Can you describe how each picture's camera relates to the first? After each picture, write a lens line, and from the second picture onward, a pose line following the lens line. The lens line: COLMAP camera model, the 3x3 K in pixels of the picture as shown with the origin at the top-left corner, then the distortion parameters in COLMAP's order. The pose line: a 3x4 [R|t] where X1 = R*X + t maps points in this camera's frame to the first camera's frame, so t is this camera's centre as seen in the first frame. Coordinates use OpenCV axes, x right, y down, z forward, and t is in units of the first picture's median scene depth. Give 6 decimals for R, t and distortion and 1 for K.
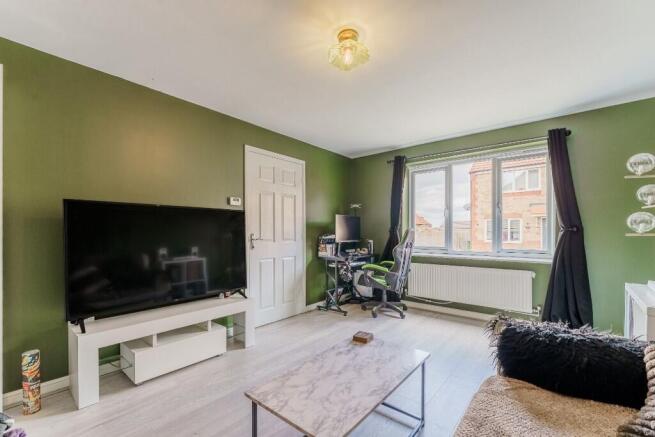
lens RADIAL K [[285.1, 0, 326.0], [0, 285.1, 236.0], [0, 0, 1]] dist [0.000555, 0.000040]
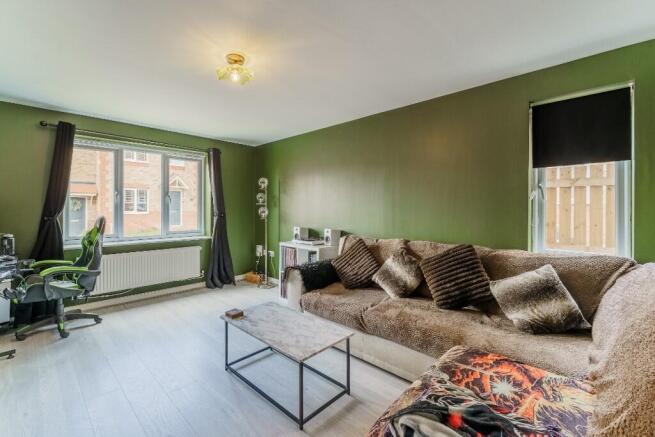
lens RADIAL K [[279.8, 0, 326.3], [0, 279.8, 209.1], [0, 0, 1]] dist [0.000542, 0.000123]
pose [[0.057418, 0.002456, 0.998347, -0.548559], [0.011080, 0.999934, -0.003097, -0.039390], [-0.998289, 0.011239, 0.057387, 0.294819]]
